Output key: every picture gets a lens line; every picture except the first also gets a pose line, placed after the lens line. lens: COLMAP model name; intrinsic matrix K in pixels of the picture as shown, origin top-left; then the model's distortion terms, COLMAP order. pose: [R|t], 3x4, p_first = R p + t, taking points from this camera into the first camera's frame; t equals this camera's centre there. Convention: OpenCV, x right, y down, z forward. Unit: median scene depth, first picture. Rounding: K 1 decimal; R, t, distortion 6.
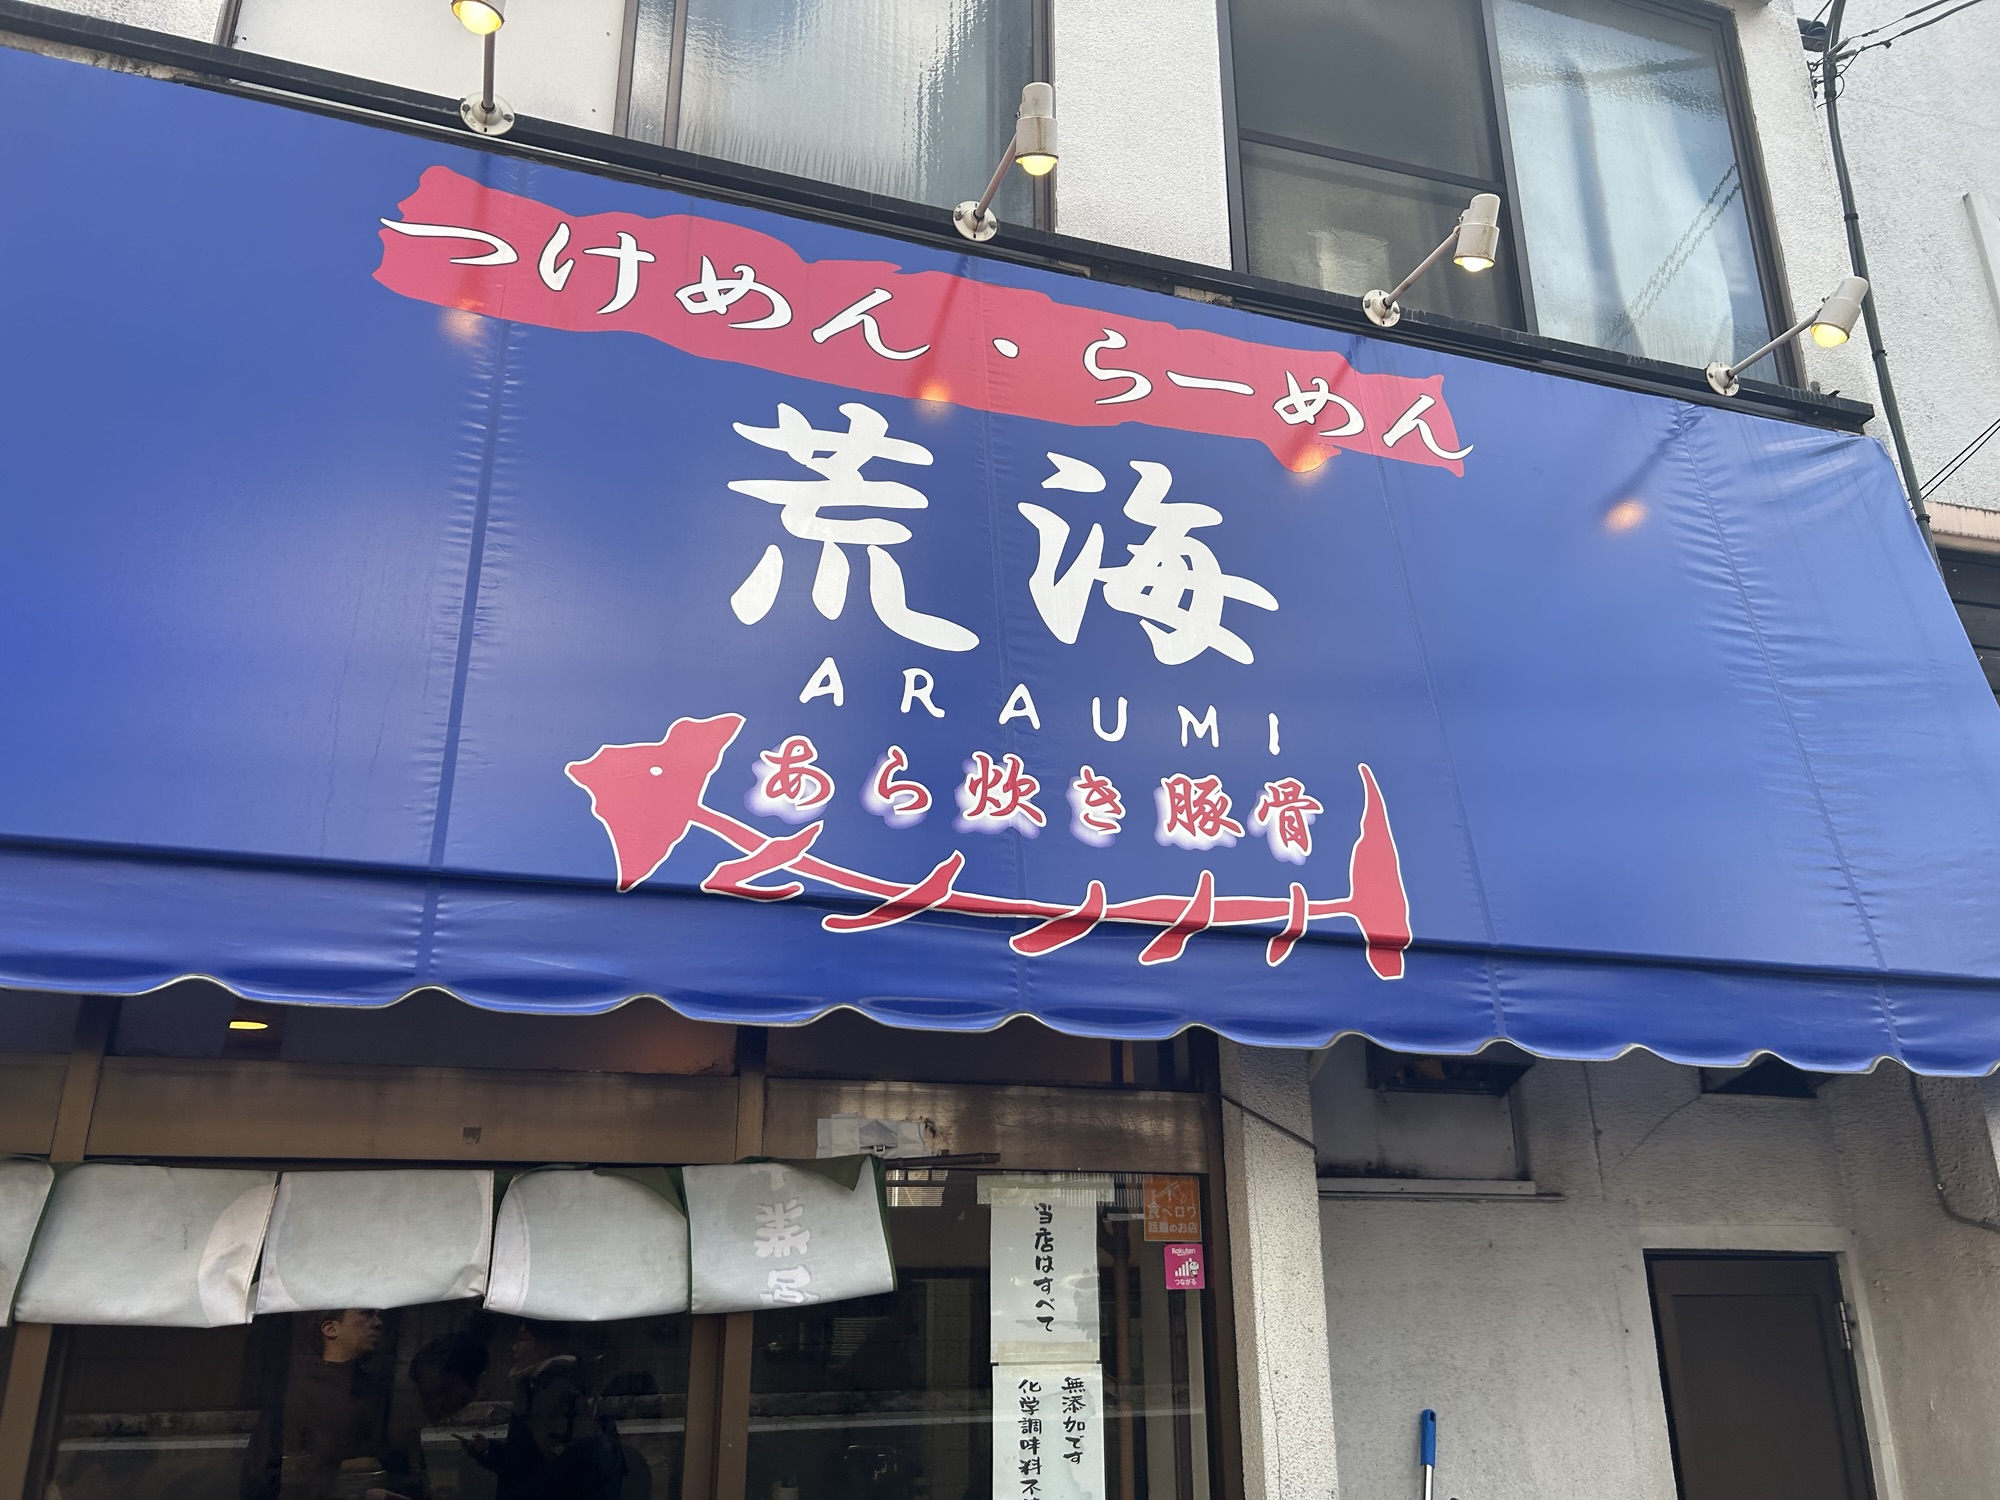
lens RADIAL K [[1507.0, 0, 1006.6], [0, 1507.0, 740.4], [0, 0, 1]] dist [0.062430, -0.092195]
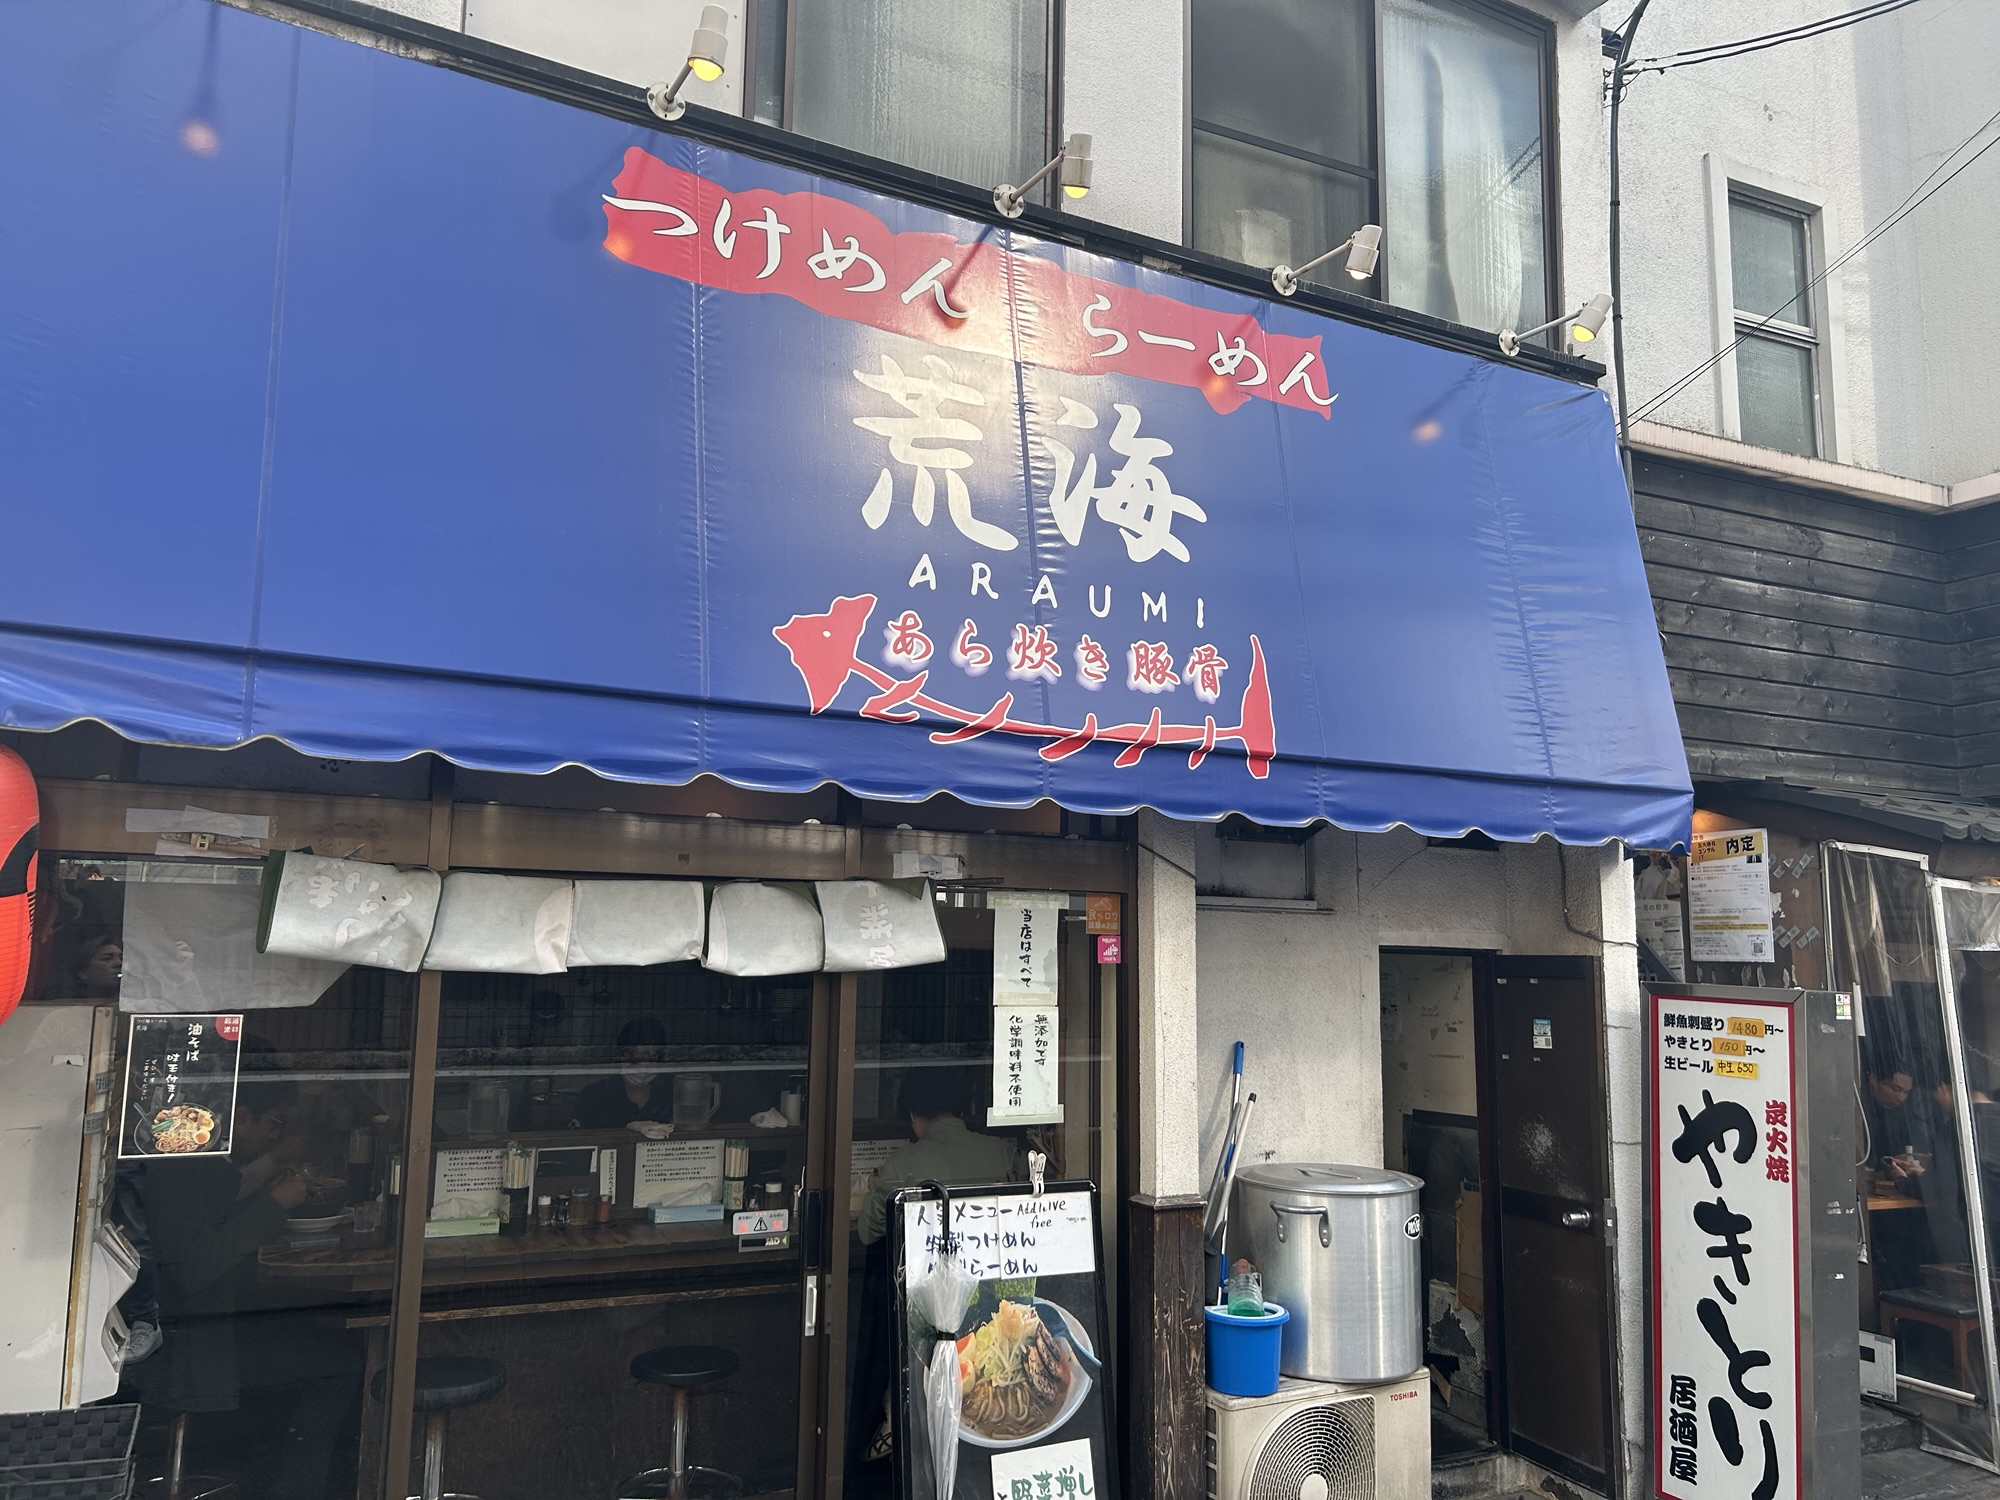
lens RADIAL K [[1506.9, 0, 1000.0], [0, 1506.9, 750.0], [0, 0, 1]] dist [0.036757, -0.095272]
pose [[0.984908, 0.044413, 0.167285, -0.266372], [-0.077510, 0.977362, 0.196863, -0.153380], [-0.154755, -0.206858, 0.966054, -0.443411]]
